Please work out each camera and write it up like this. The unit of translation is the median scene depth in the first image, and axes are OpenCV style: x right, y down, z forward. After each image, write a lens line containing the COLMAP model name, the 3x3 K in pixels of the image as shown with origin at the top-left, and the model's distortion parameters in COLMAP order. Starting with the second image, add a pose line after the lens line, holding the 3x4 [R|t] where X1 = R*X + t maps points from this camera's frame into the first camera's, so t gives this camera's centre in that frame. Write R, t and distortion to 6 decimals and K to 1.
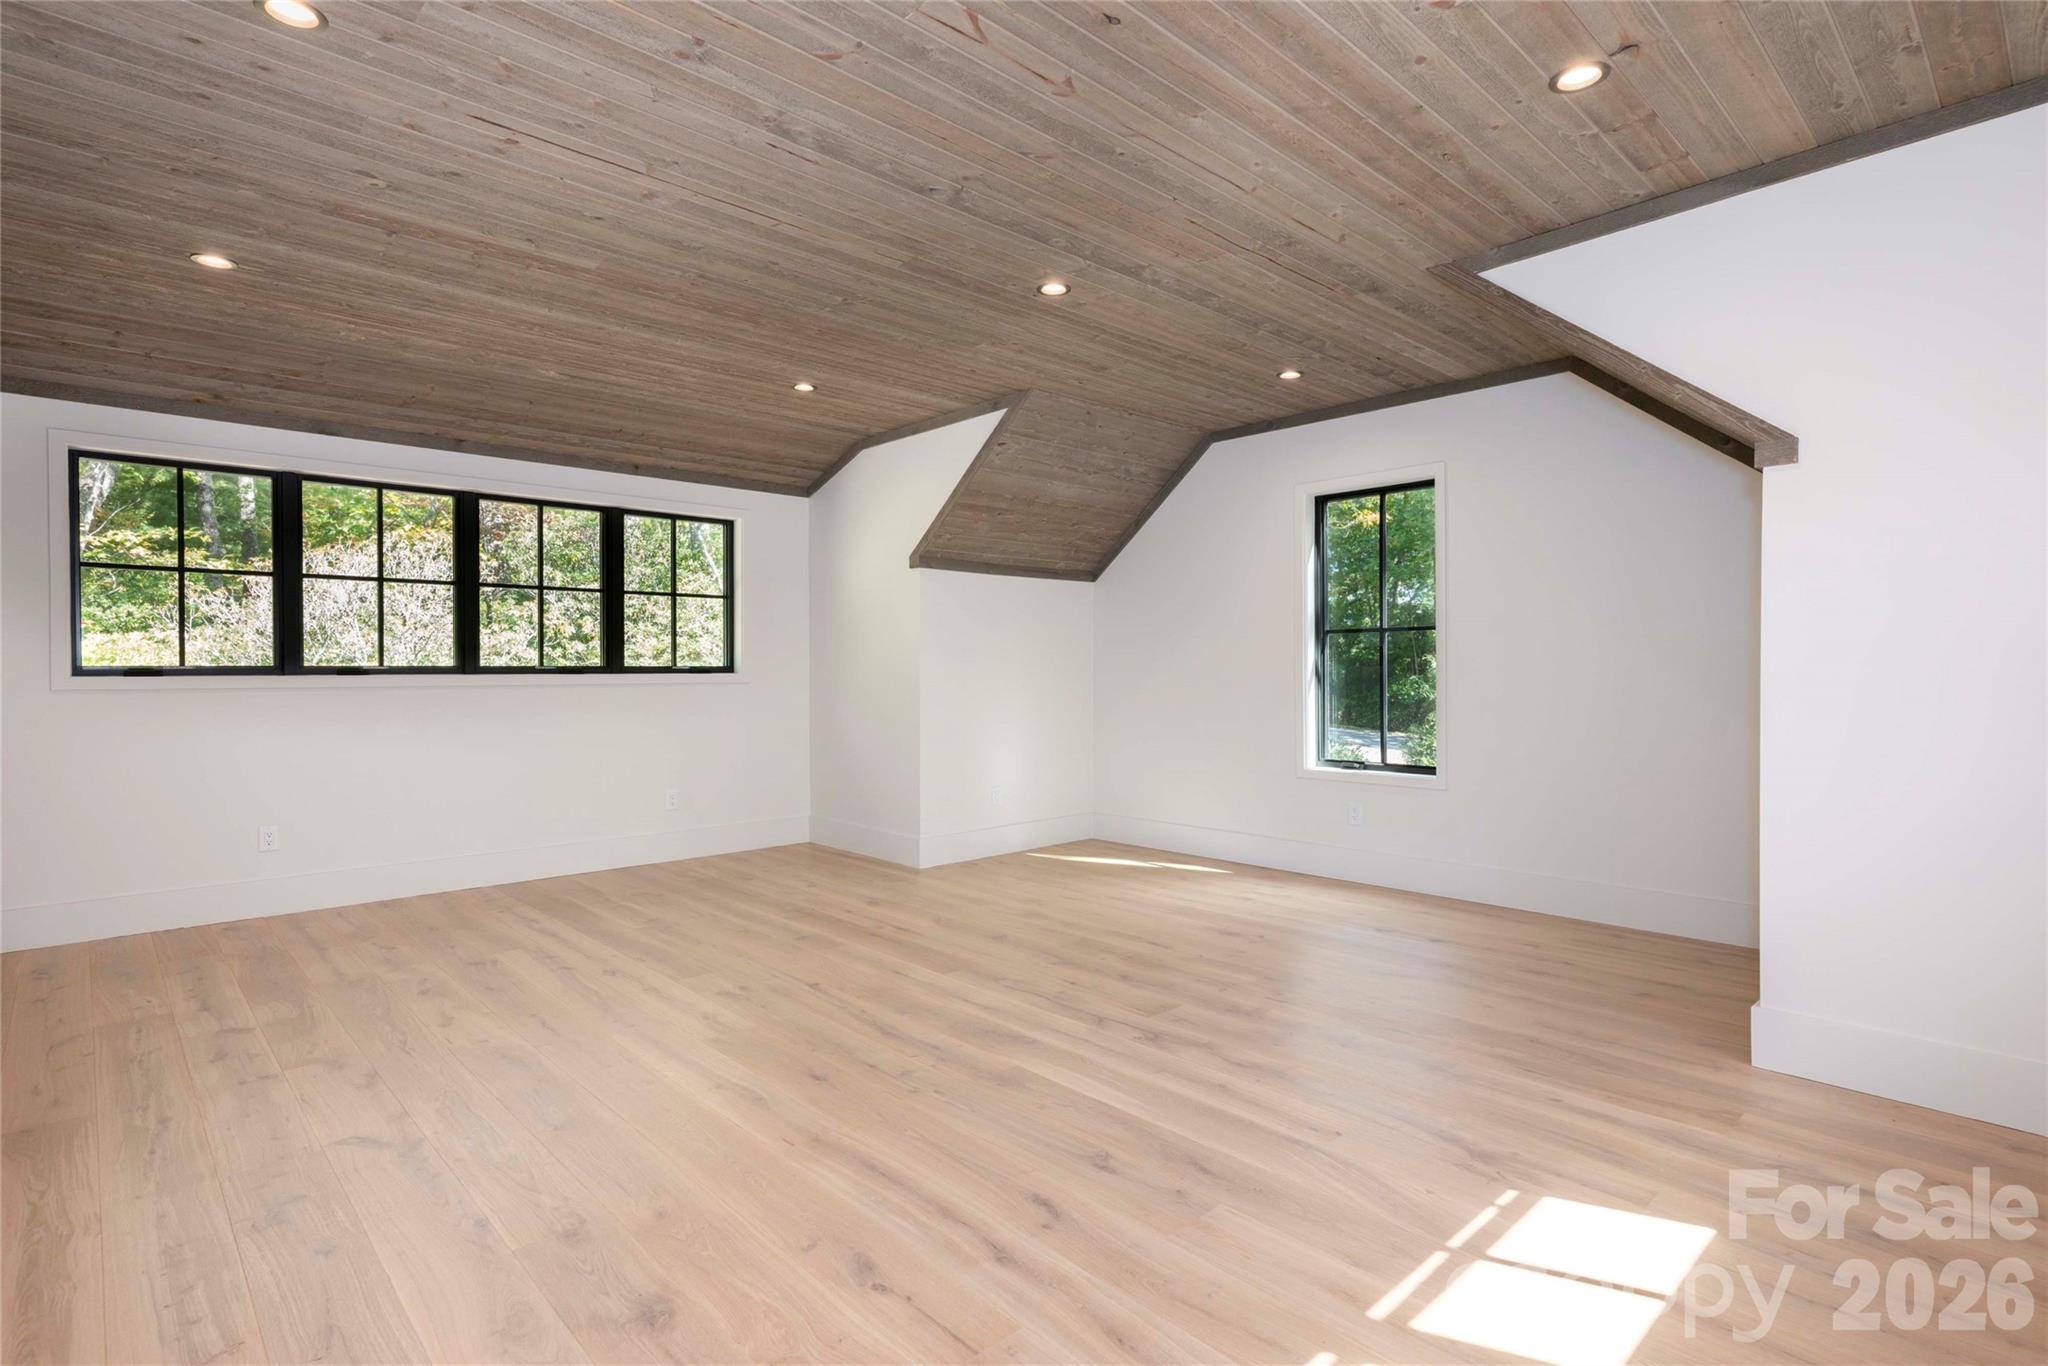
lens RADIAL K [[983.7, 0, 1019.3], [0, 983.7, 694.9], [0, 0, 1]] dist [0.017585, -0.000015]
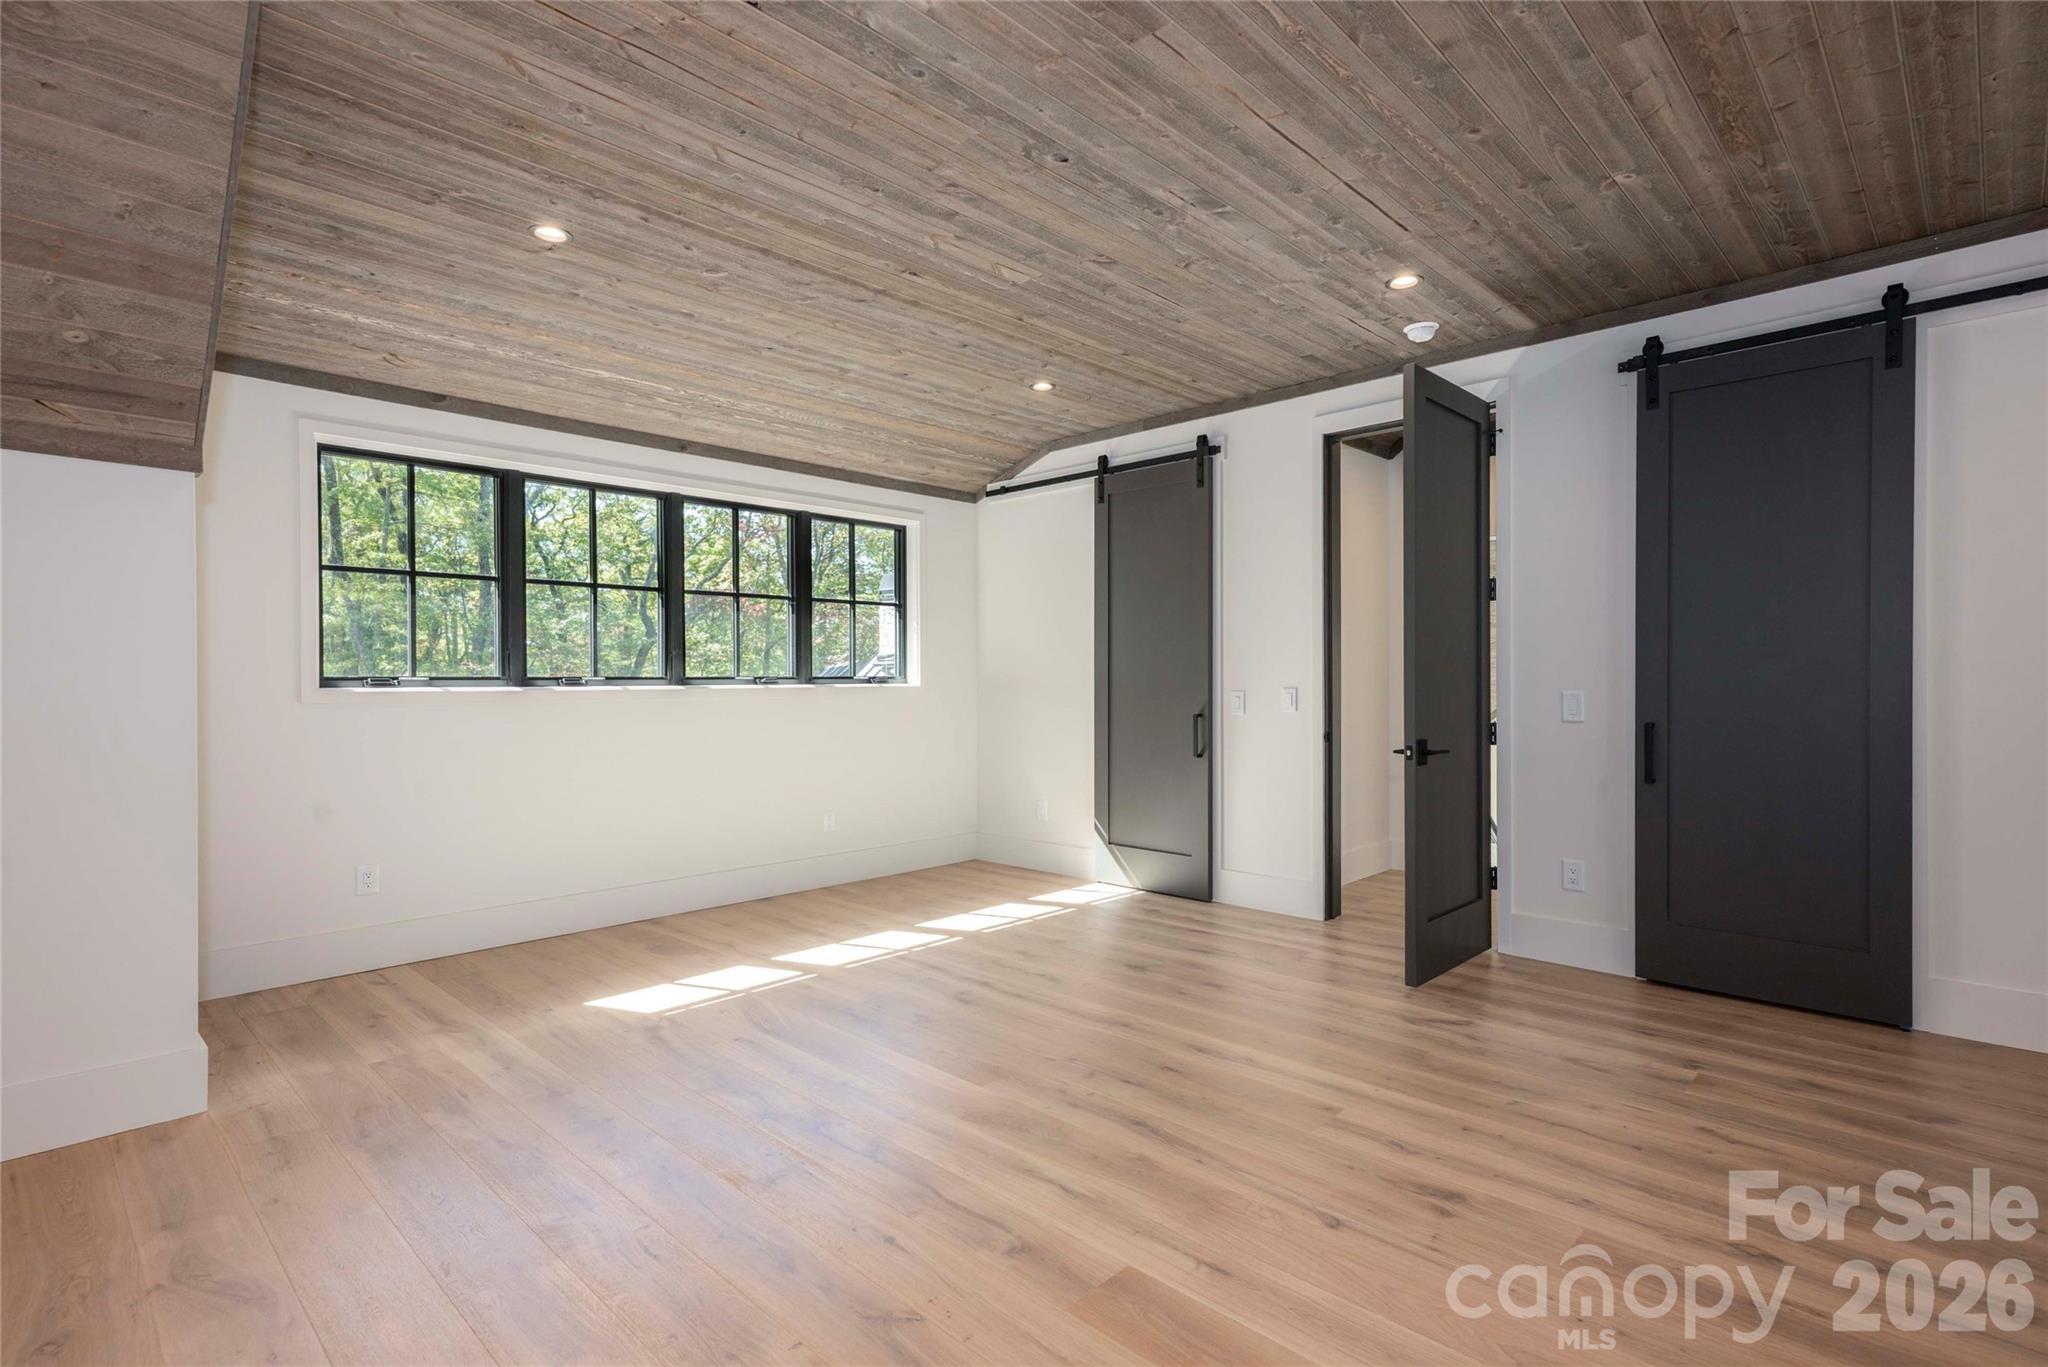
lens RADIAL K [[983.7, 0, 1019.3], [0, 983.7, 695.4], [0, 0, 1]] dist [0.017585, -0.000015]
pose [[-0.998622, 0.009730, -0.051564, 0.007586], [0.007388, 0.998941, 0.045415, -0.066031], [0.051951, 0.044971, -0.997637, 2.140700]]
